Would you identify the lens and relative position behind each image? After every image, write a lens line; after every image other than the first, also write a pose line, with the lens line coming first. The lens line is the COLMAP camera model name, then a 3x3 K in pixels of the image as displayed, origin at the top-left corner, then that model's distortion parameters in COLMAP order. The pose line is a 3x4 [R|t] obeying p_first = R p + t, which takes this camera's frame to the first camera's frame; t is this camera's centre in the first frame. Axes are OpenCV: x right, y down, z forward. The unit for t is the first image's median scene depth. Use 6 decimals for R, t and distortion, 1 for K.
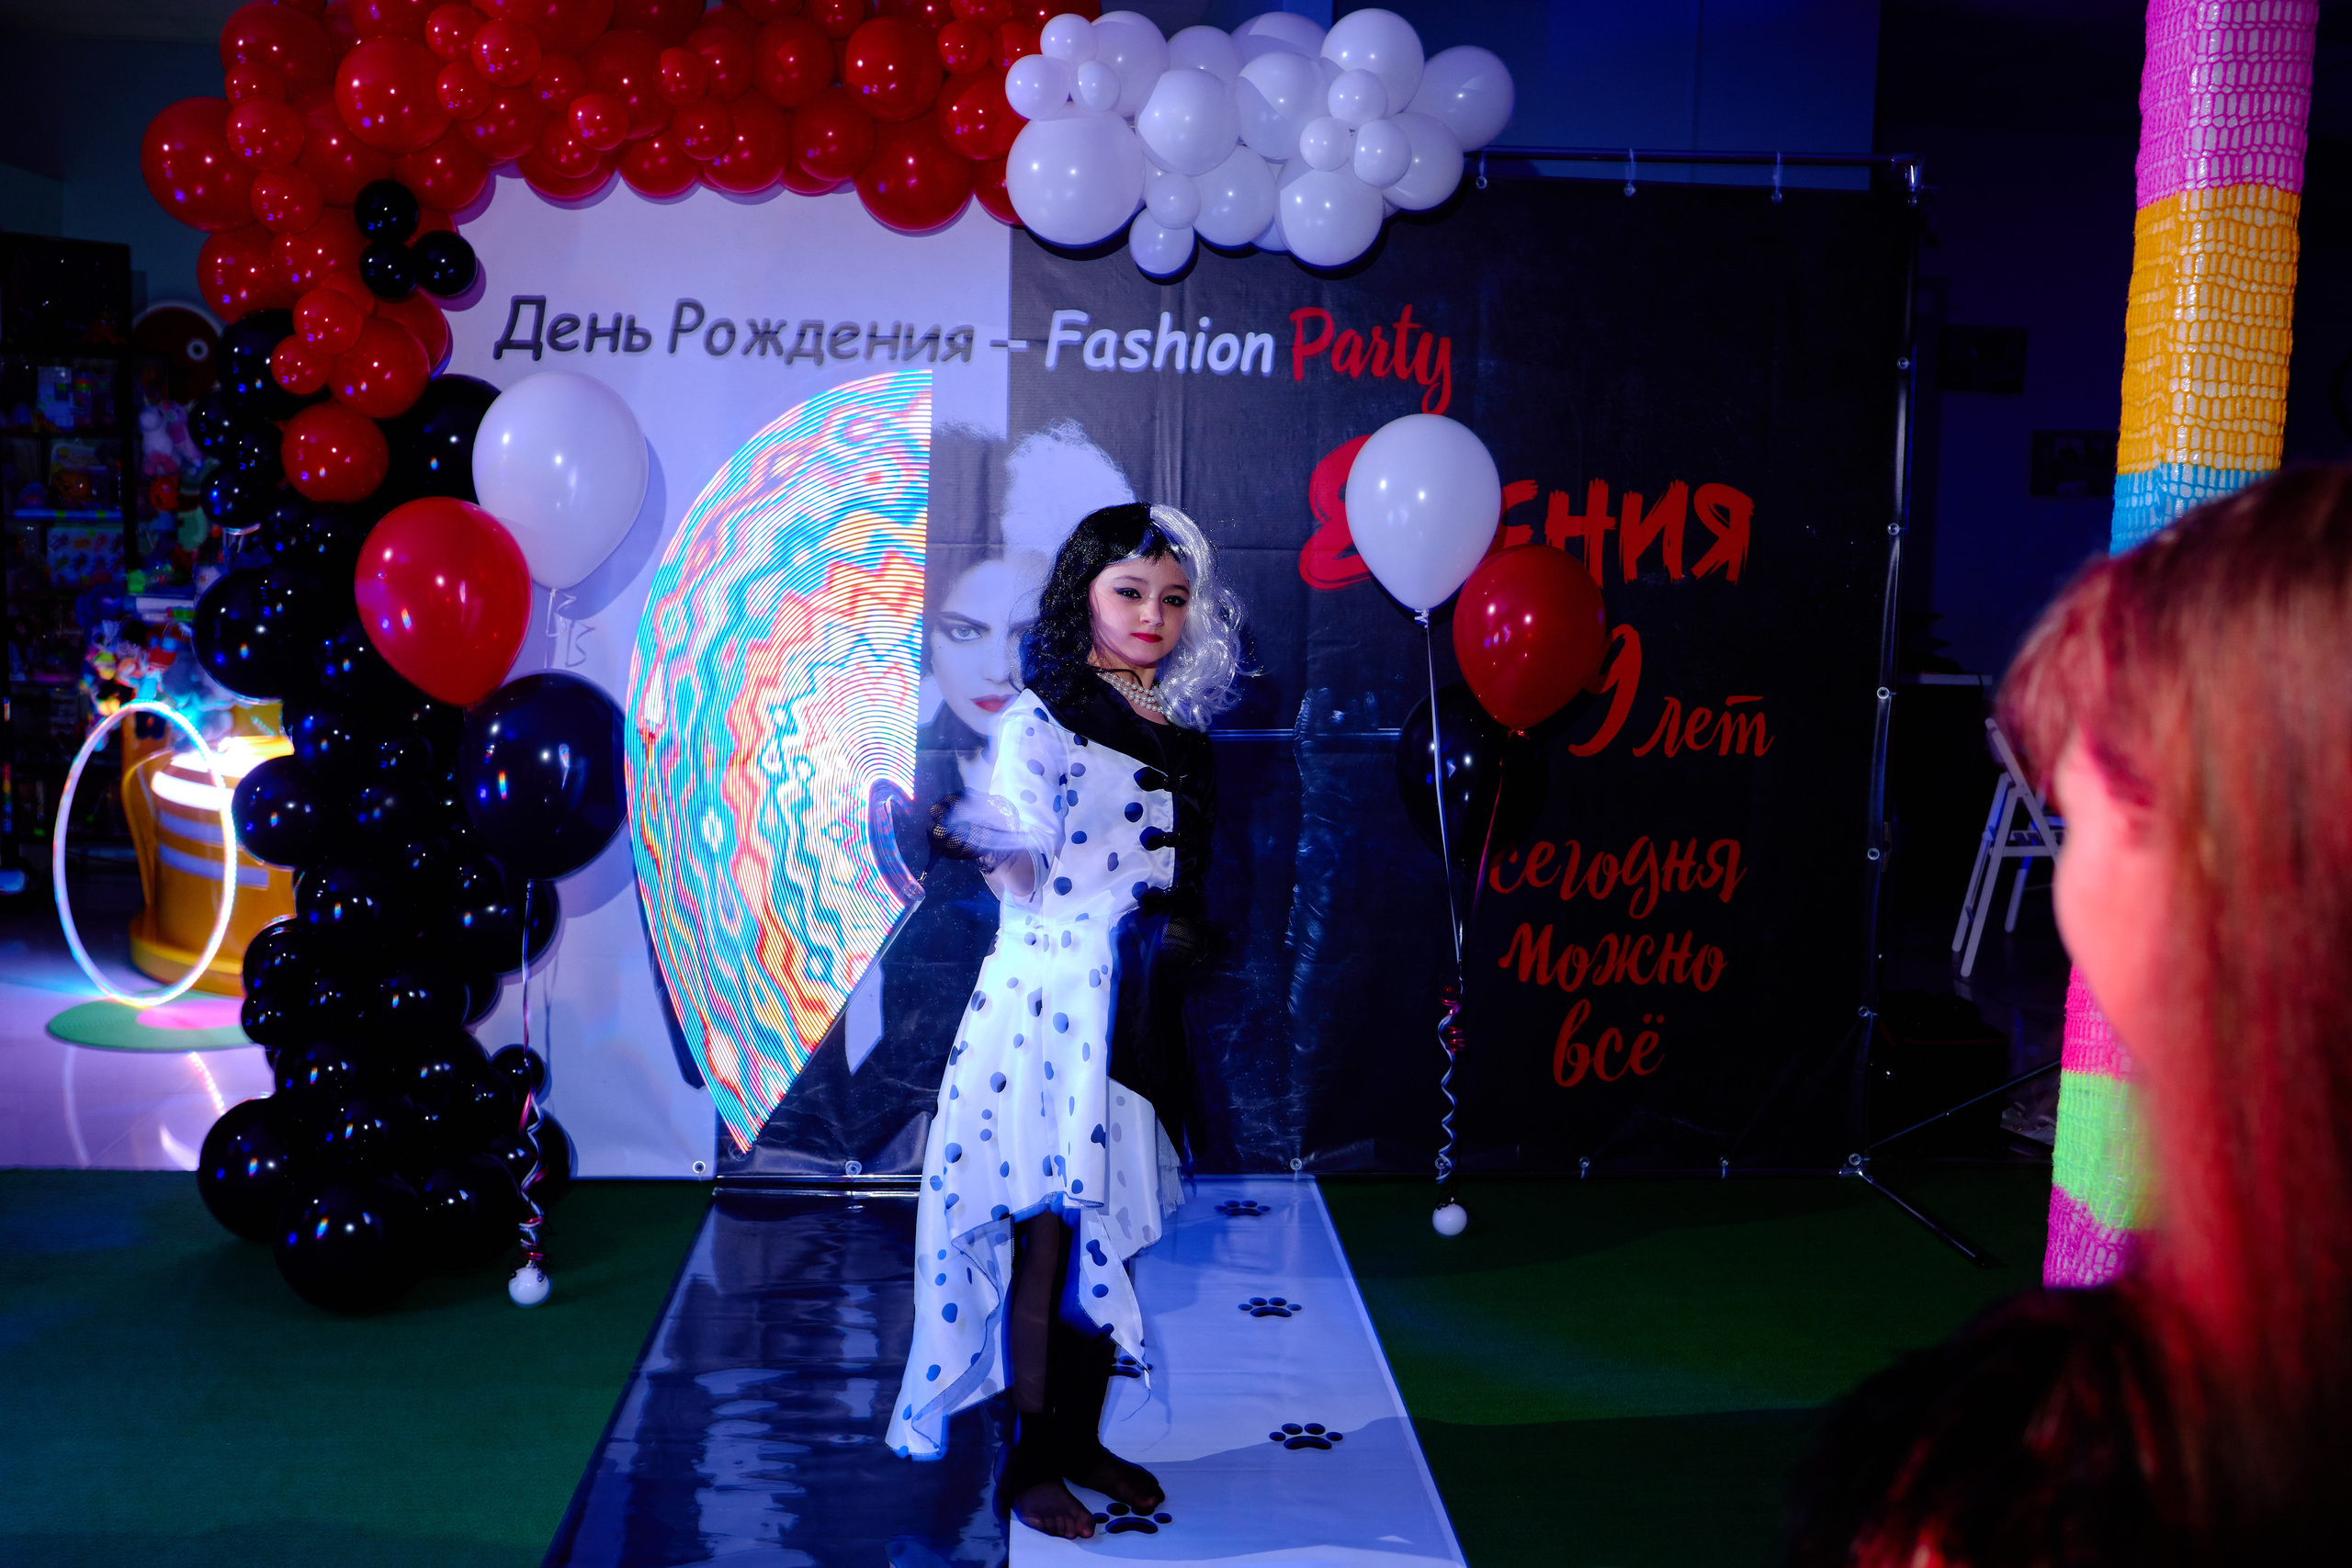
lens RADIAL K [[2269.8, 0, 1169.8], [0, 2269.8, 773.4], [0, 0, 1]] dist [-0.038936, 0.000000]
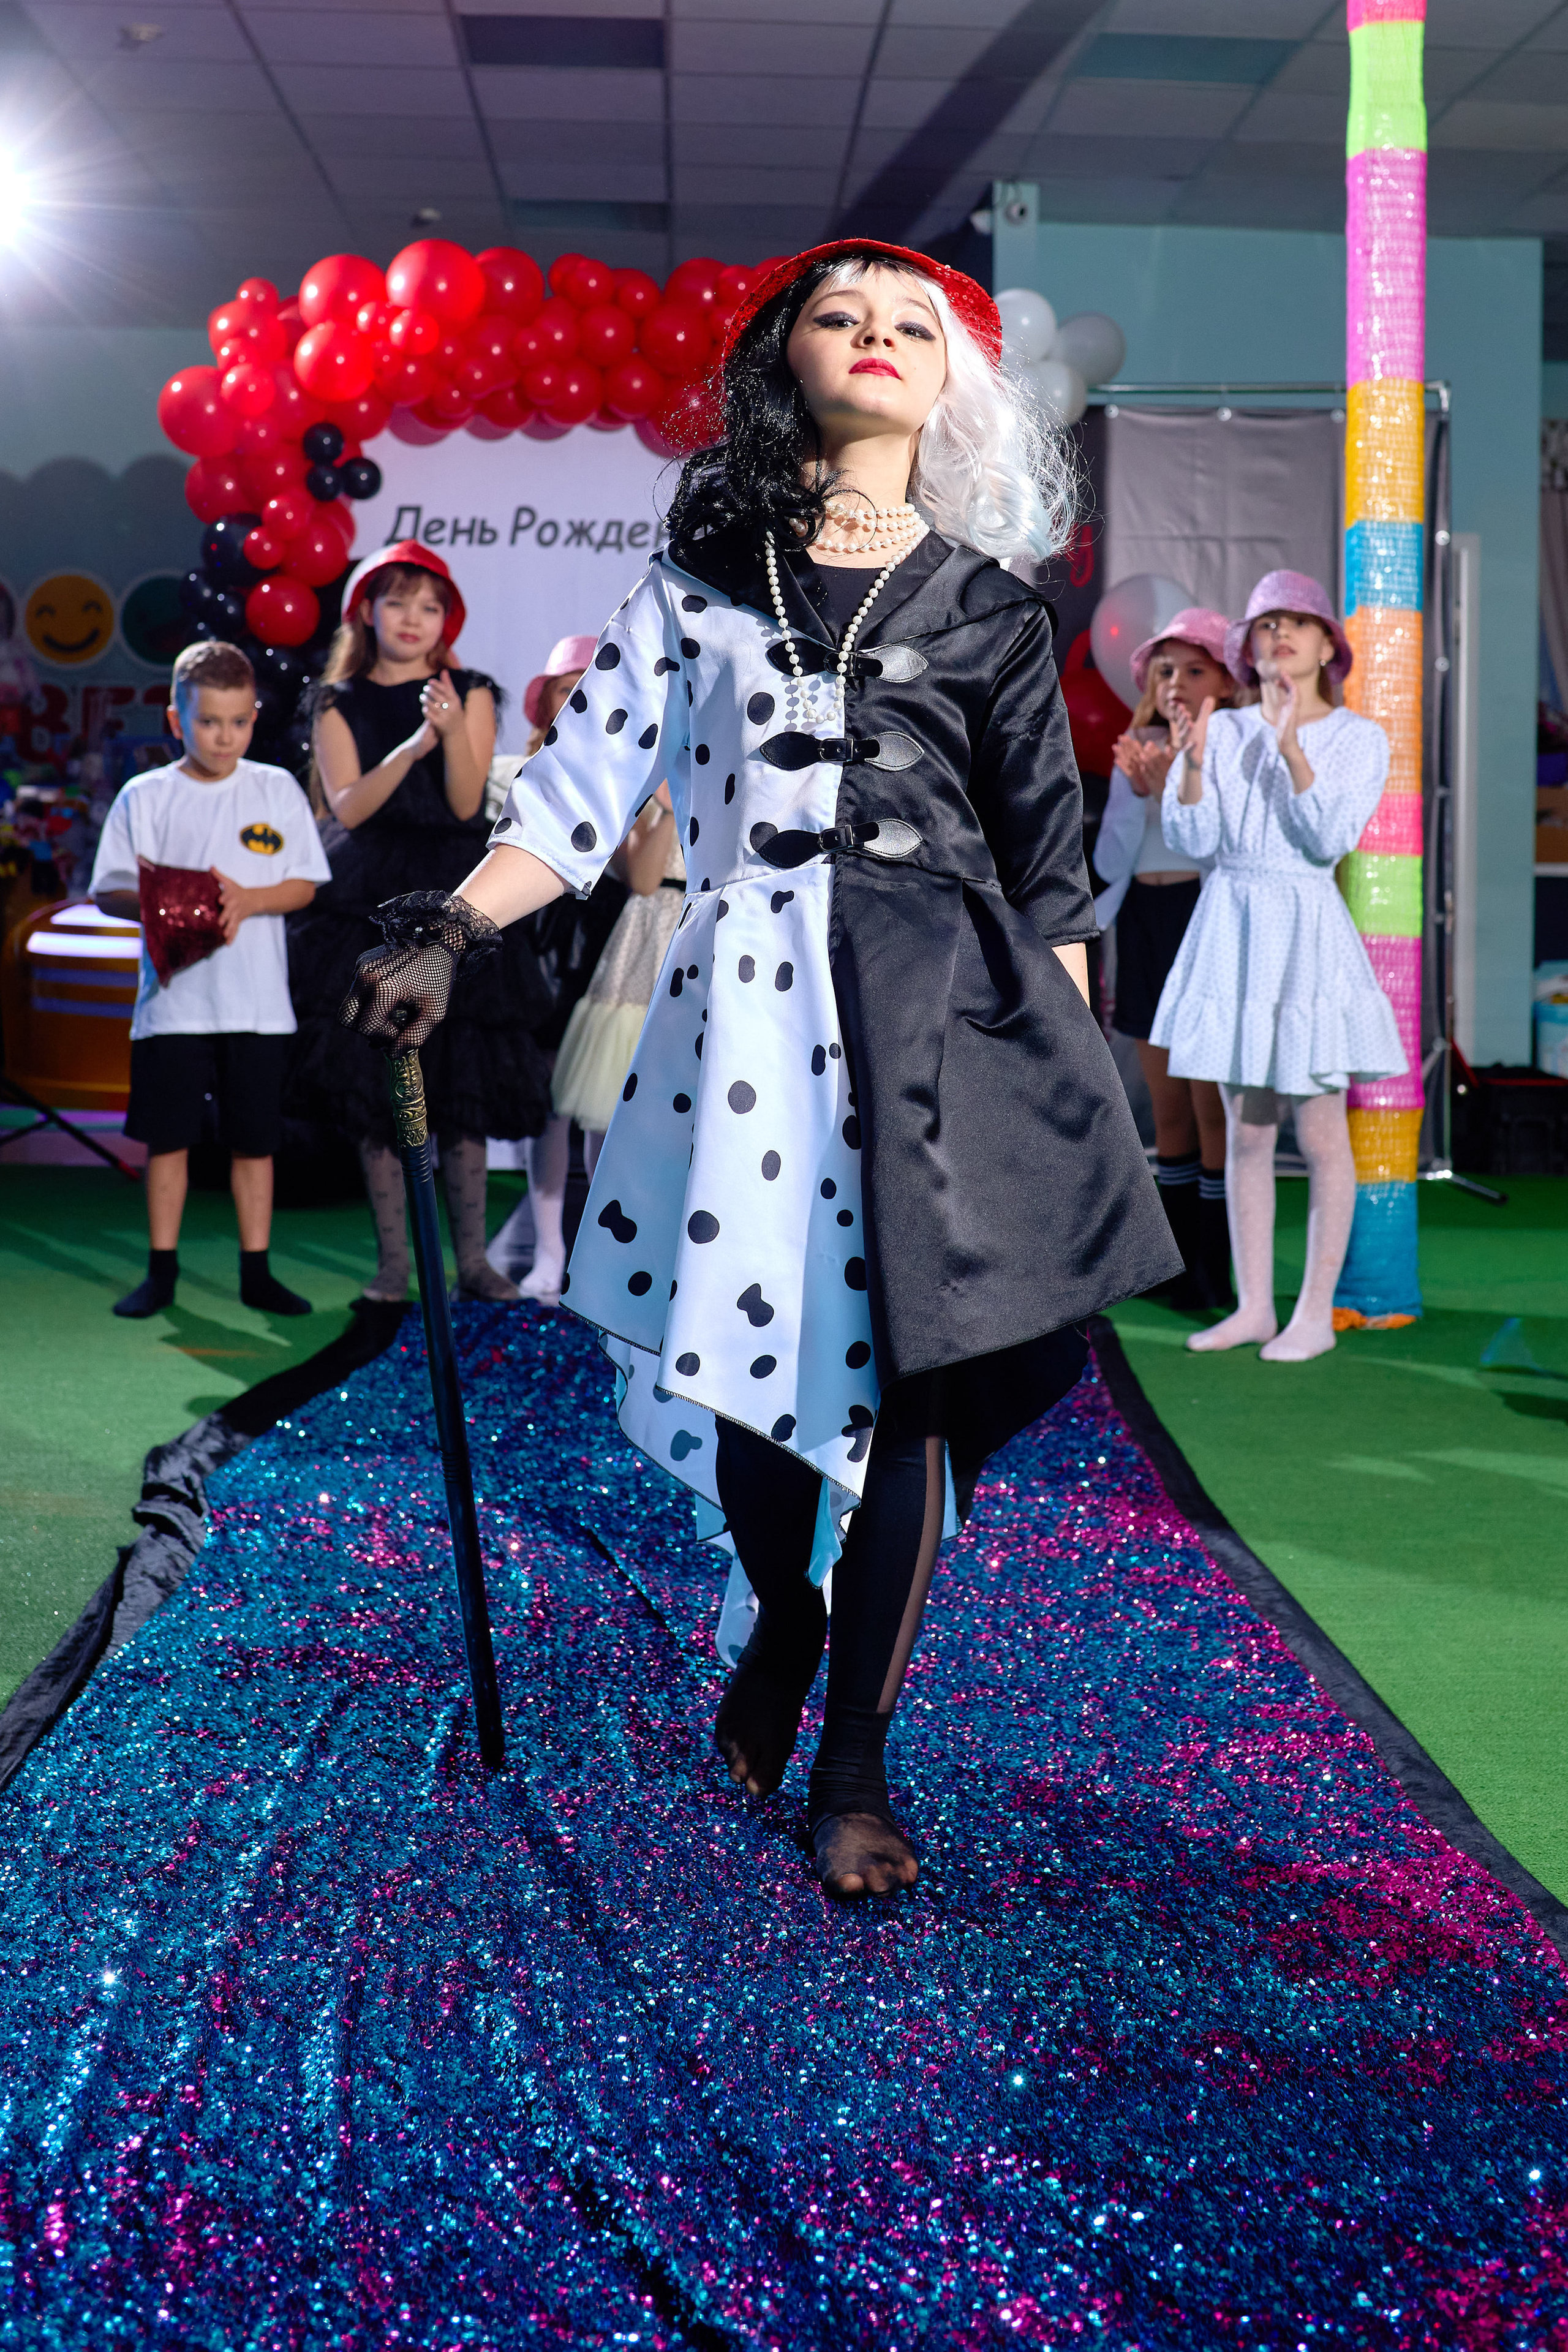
lens RADIAL K [[3025.6, 0, 793.3], [0, 3025.6, 826.7], [0, 0, 1]] dist [-0.084209, 0.000000]
pose [[0.998144, -0.014534, -0.059140, 0.051216], [0.006140, 0.990173, -0.139711, 0.230870], [0.060589, 0.139089, 0.988425, -0.740716]]
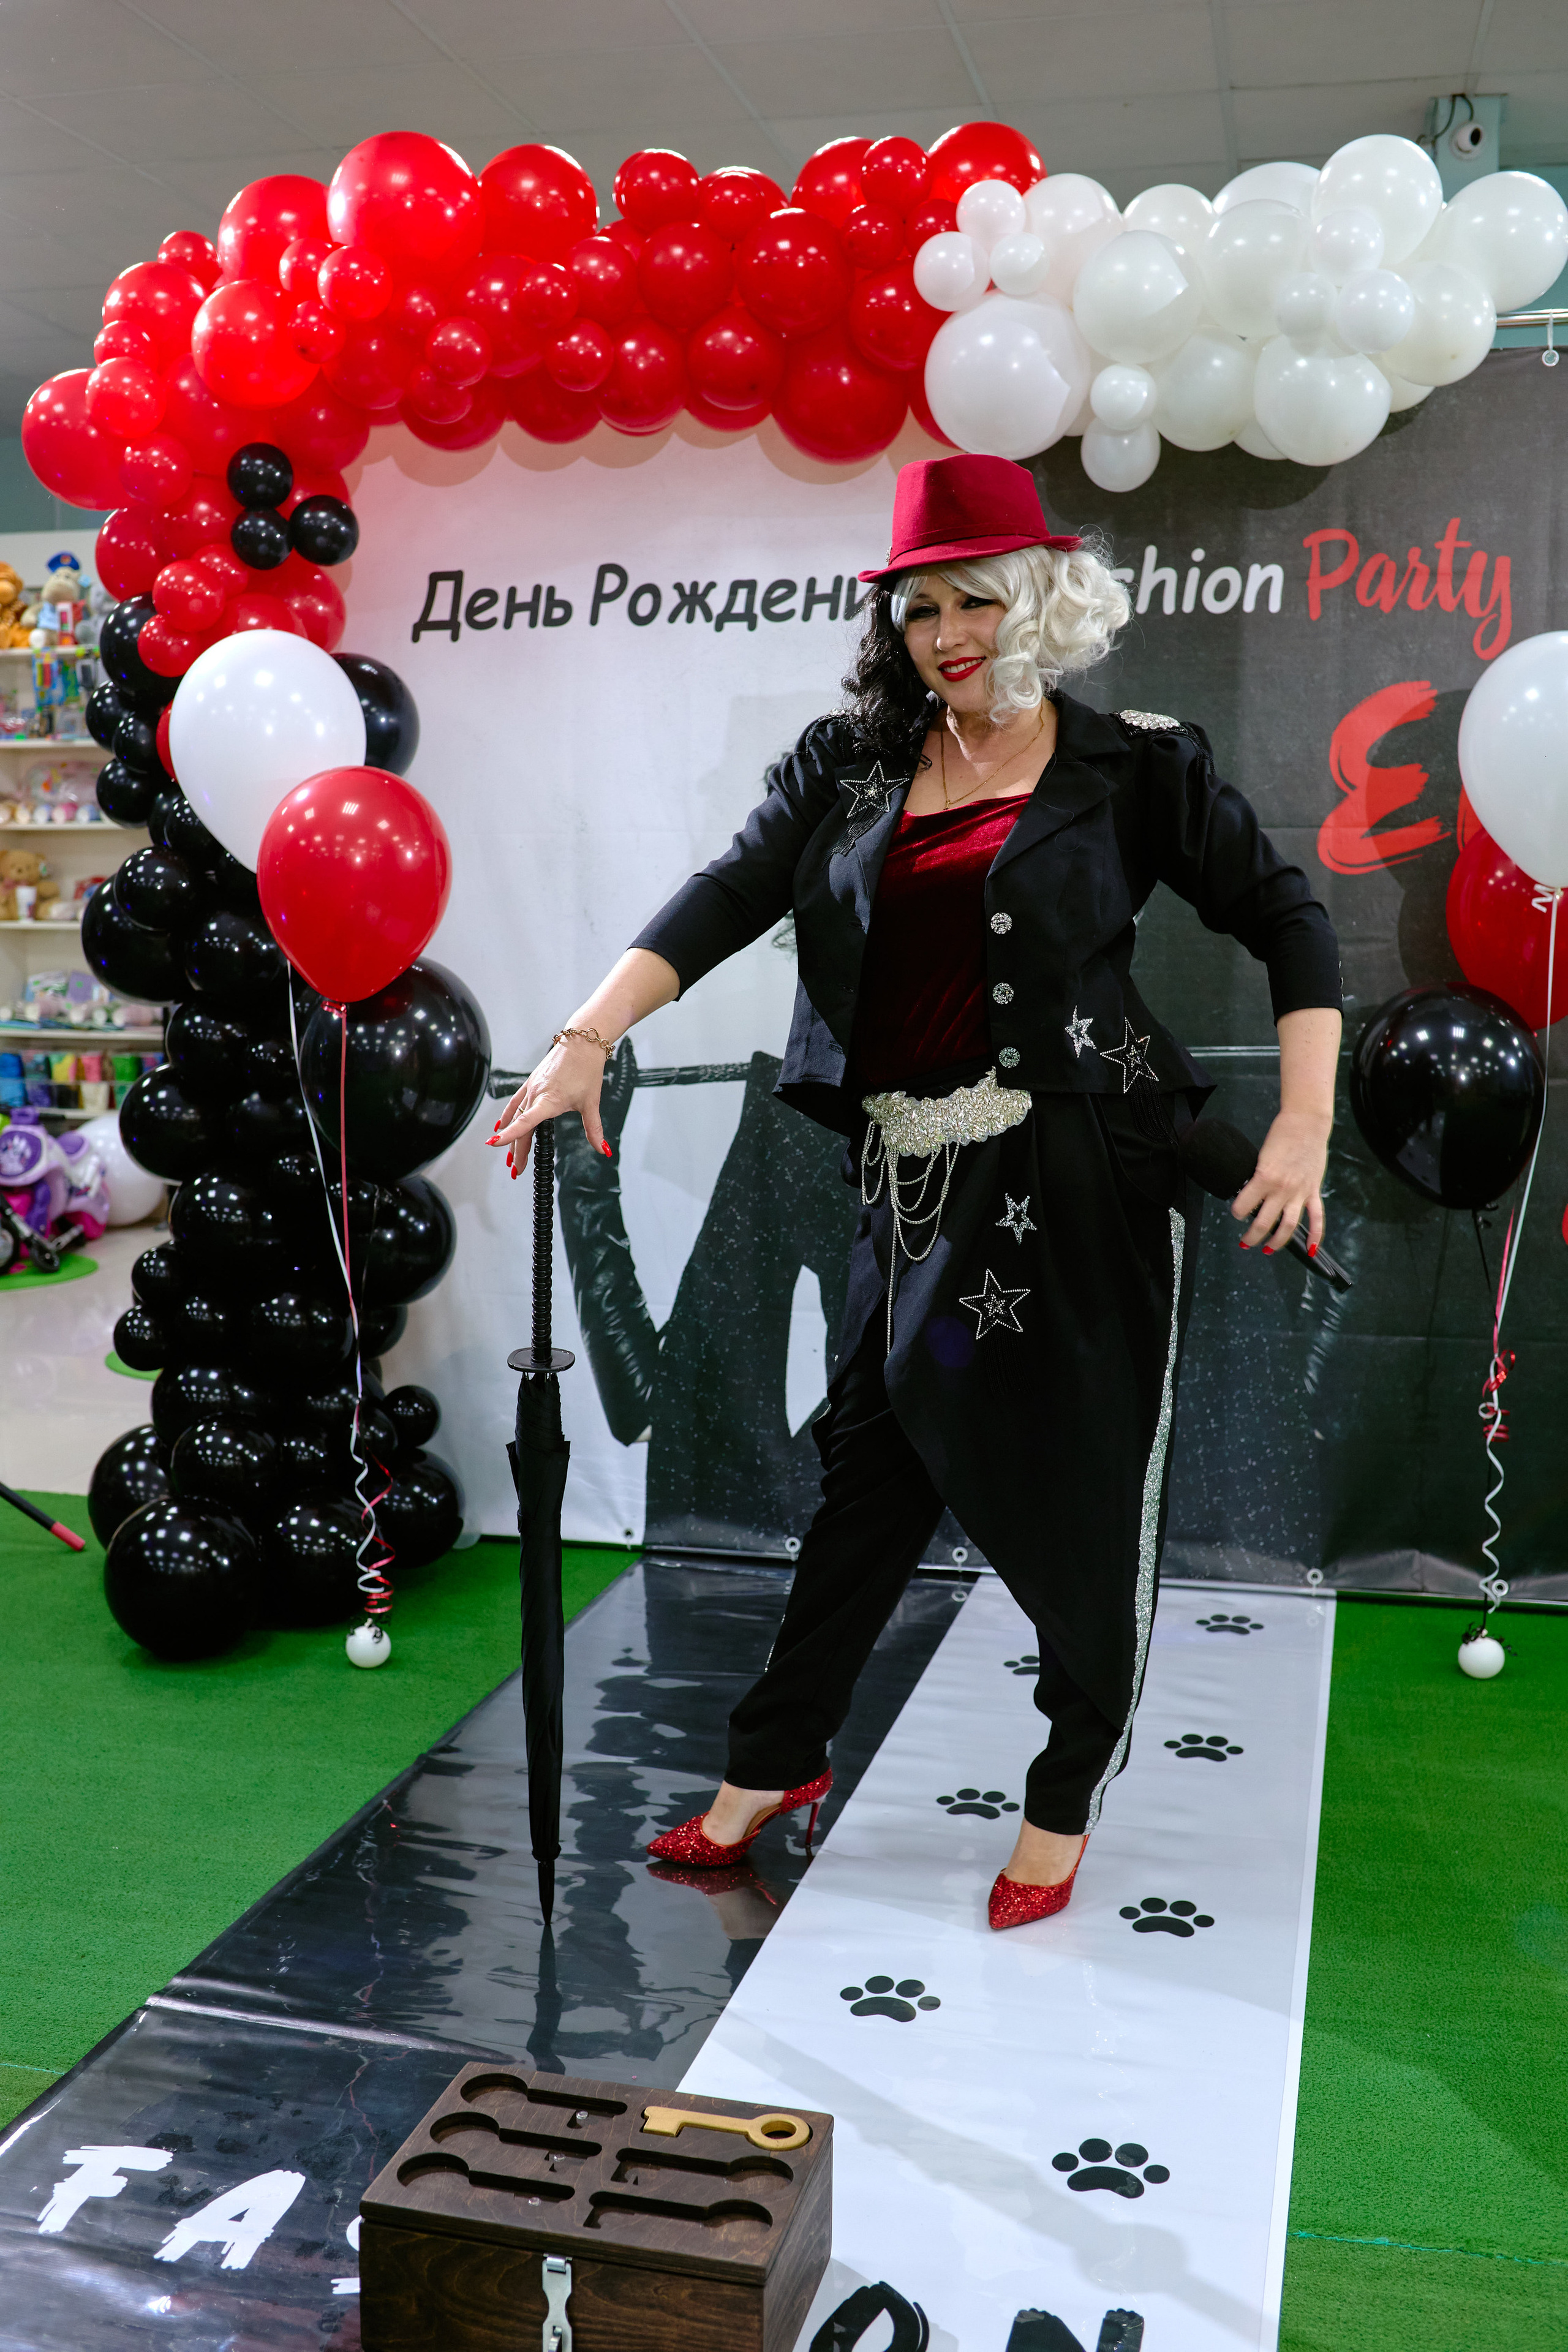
lens RADIAL K [[2270.0, 0, 794.3], [0, 2270.0, 1168.9], [0, 0, 1]] dist [-0.038936, 0.000000]
pose [[0.950331, 0.014973, -0.310879, 0.136863], [-0.014666, 0.999887, 0.003325, 0.025960], [0.310894, 0.001400, 0.950444, 0.167357]]
